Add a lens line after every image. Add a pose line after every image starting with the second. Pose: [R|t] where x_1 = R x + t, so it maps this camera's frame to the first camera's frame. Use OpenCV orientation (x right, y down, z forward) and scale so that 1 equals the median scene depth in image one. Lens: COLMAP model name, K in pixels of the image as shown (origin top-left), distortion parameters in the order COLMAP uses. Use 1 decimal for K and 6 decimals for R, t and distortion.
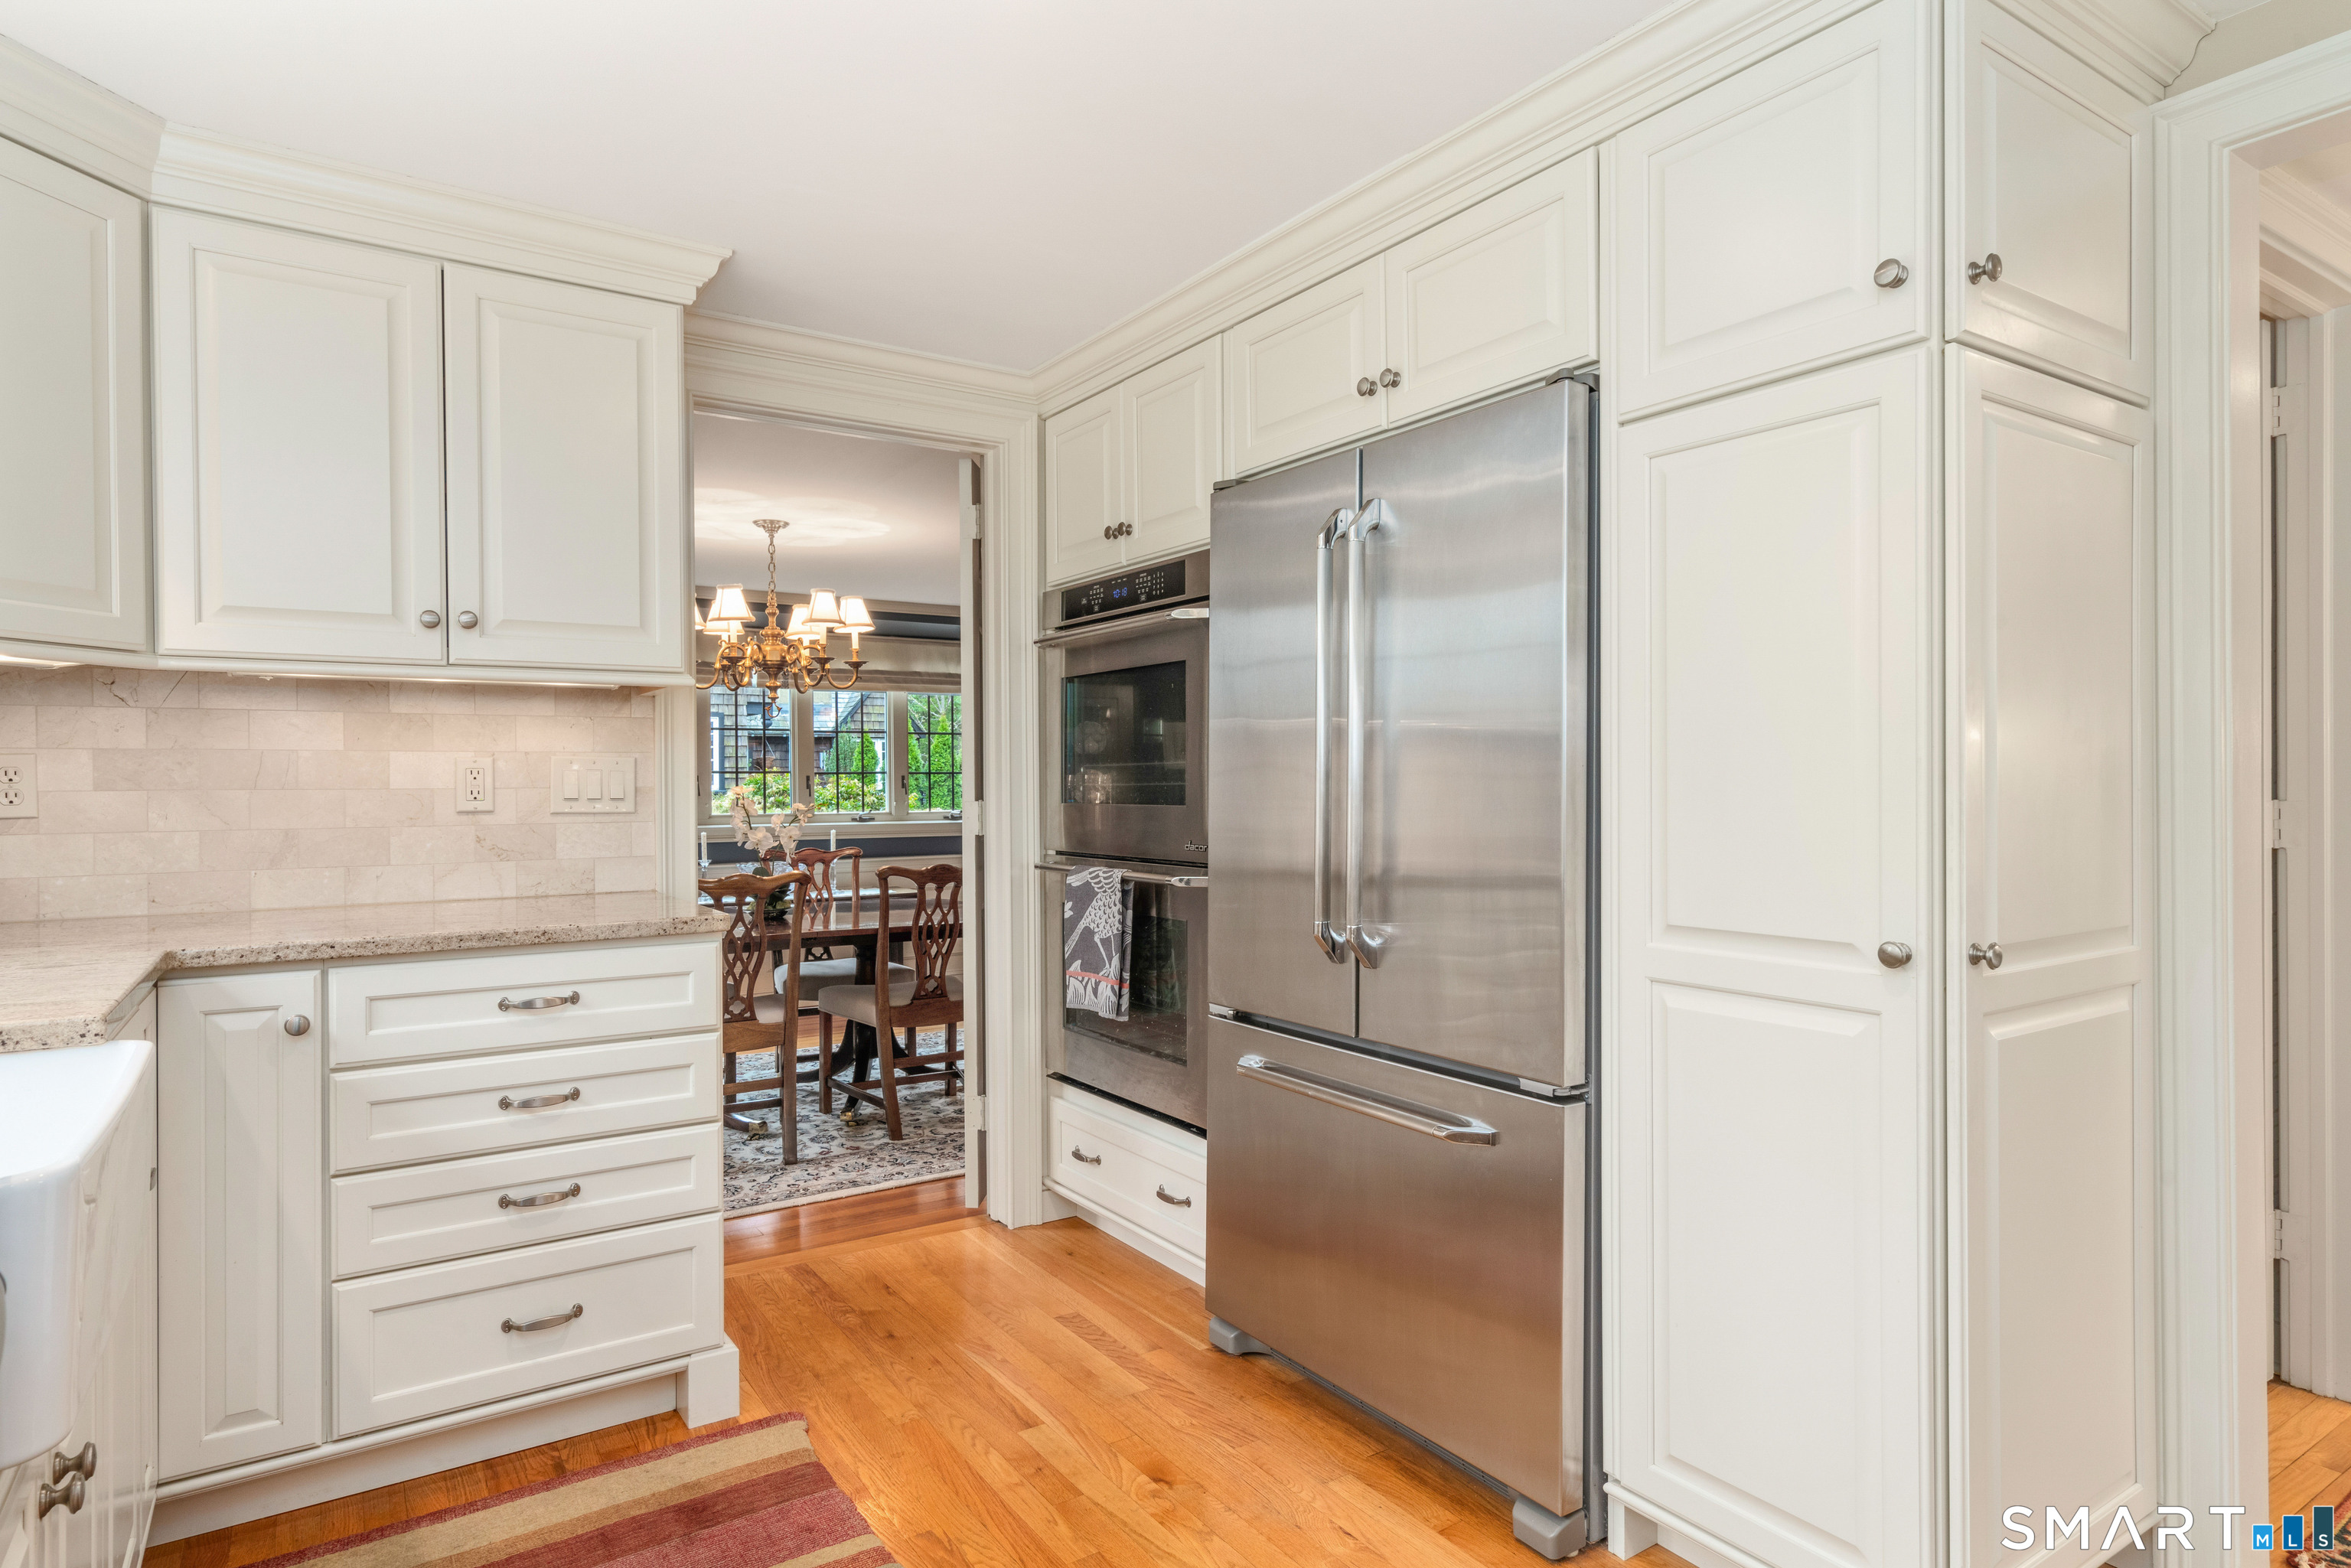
lens RADIAL K [[1295.2, 0, 1175.5], [0, 1295.2, 784.0], [0, 0, 1]] dist [0.001807, 0.001101]
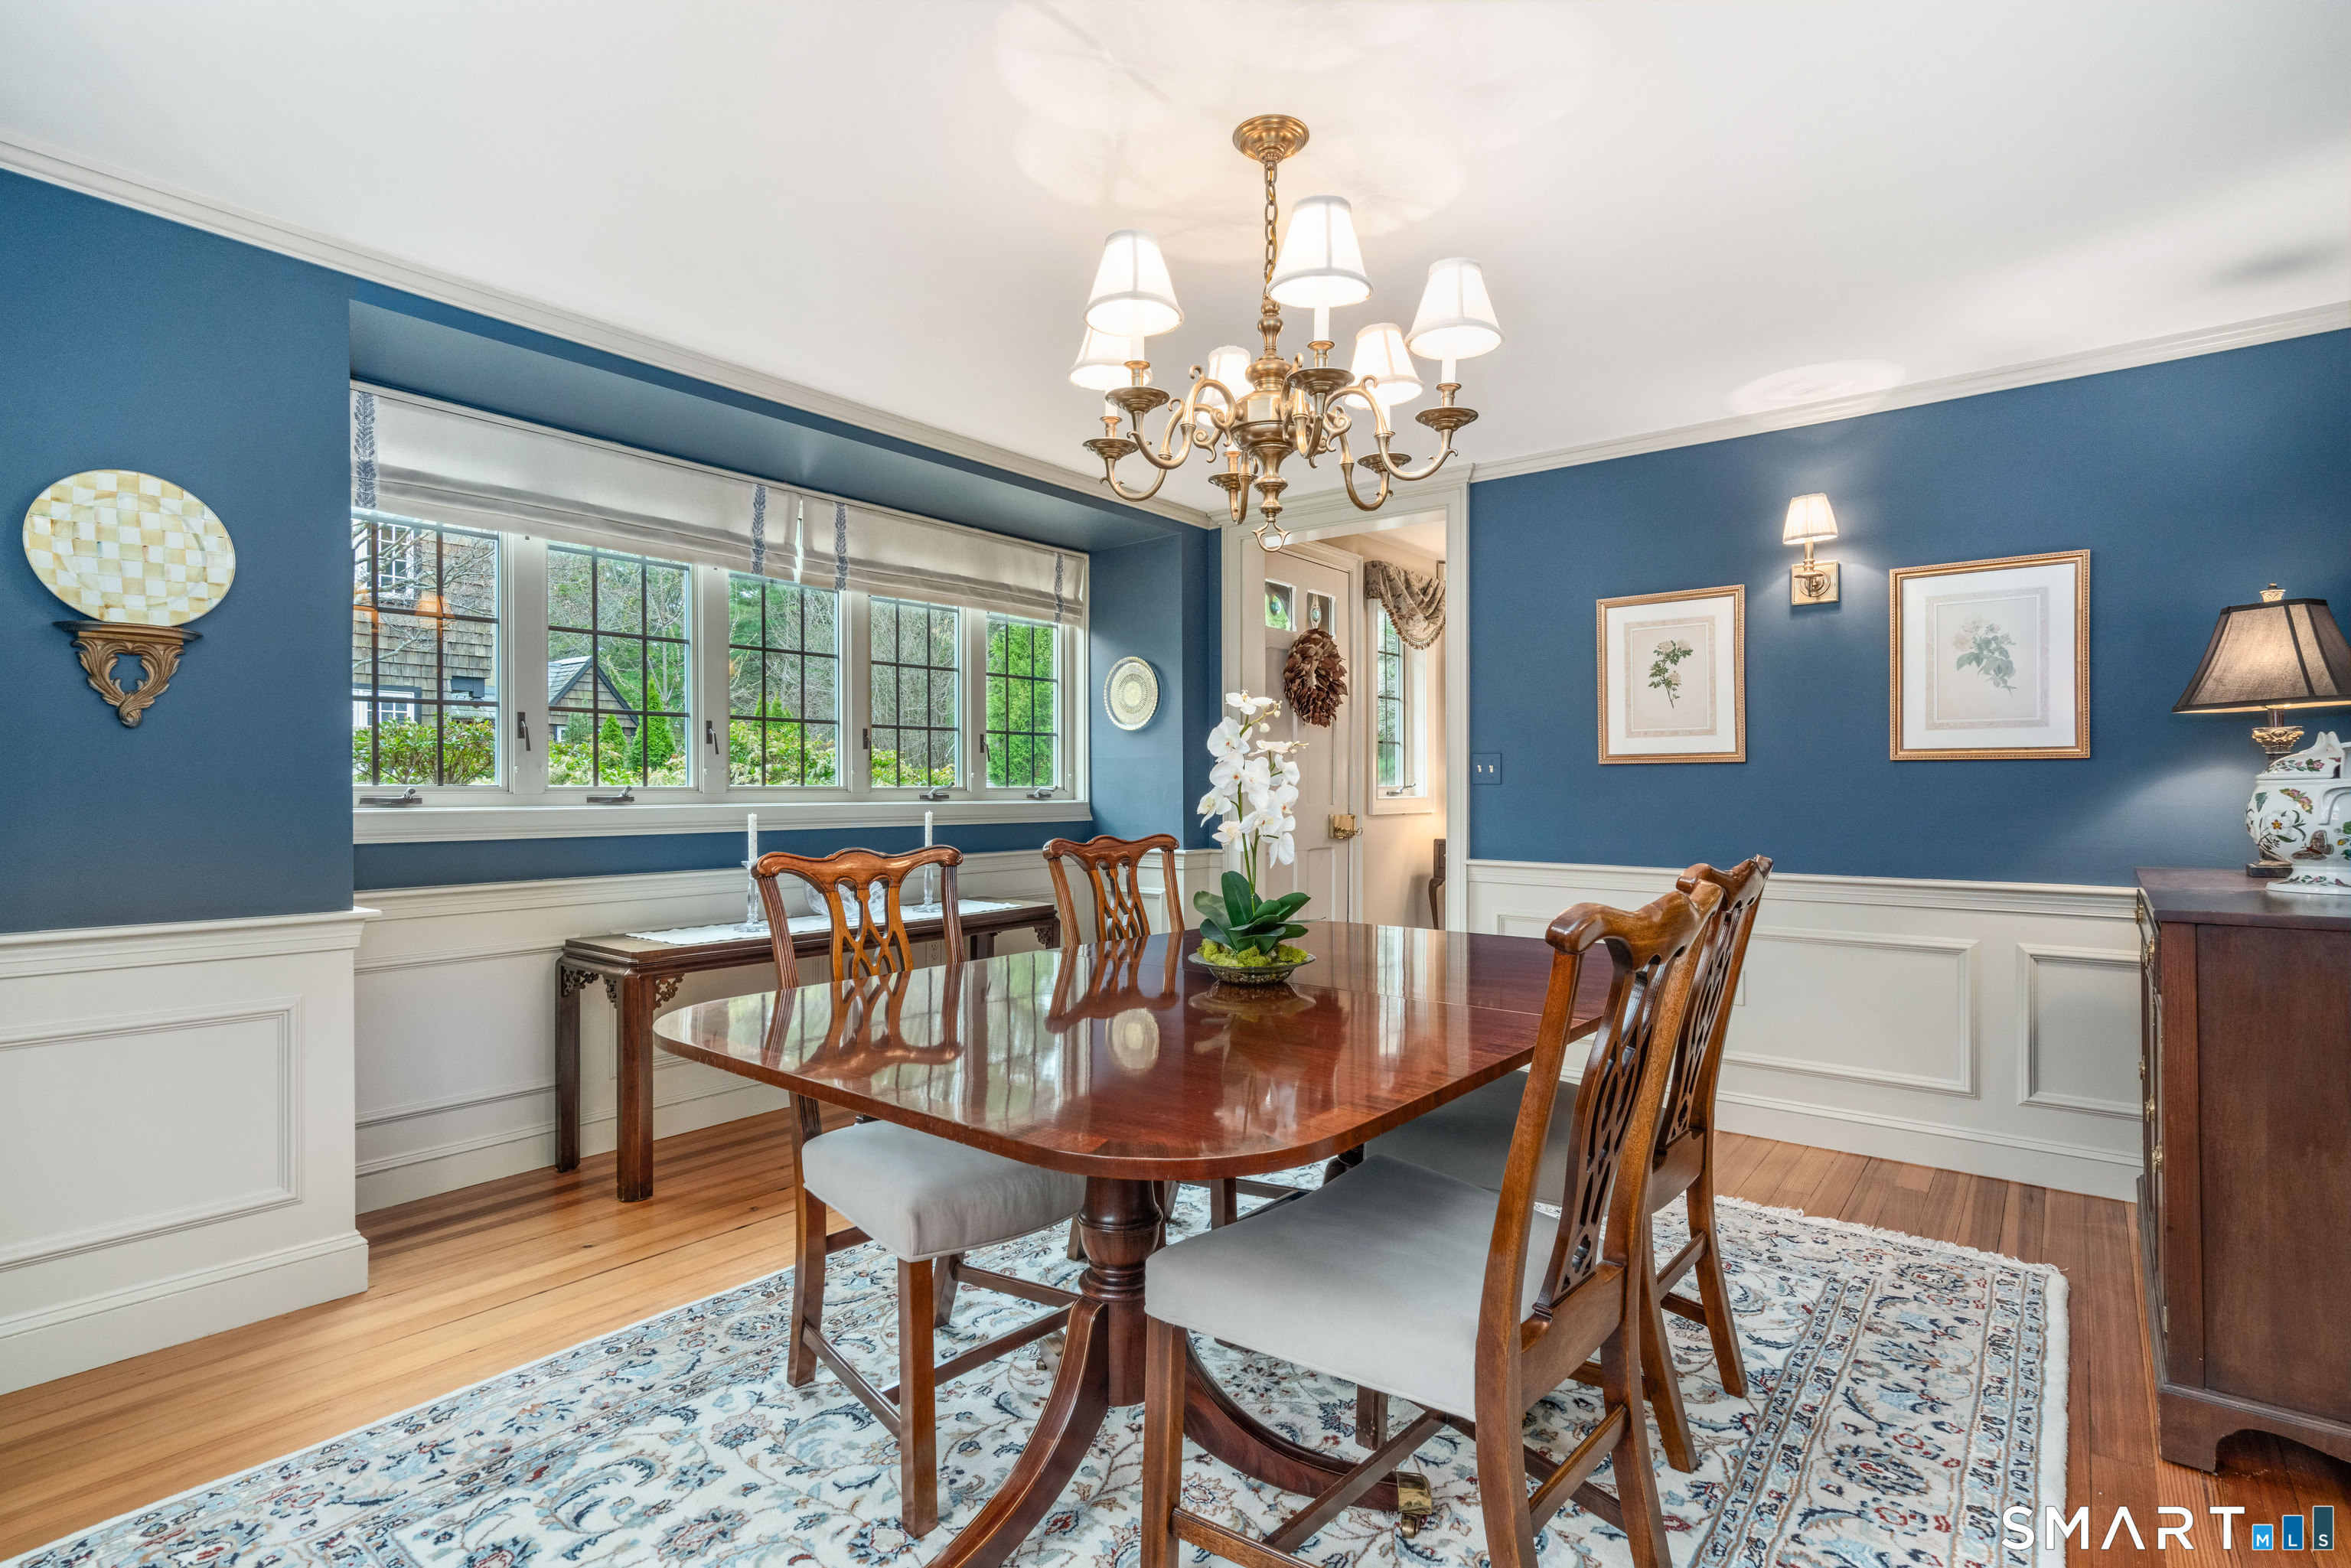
lens RADIAL K [[1125.1, 0, 1175.5], [0, 1125.1, 784.0], [0, 0, 1]] dist [-0.001221, -0.000509]
pose [[0.946966, 0.000973, 0.321333, -0.160065], [-0.000133, 0.999997, -0.002636, 0.011077], [-0.321335, 0.002454, 0.946962, 0.213504]]
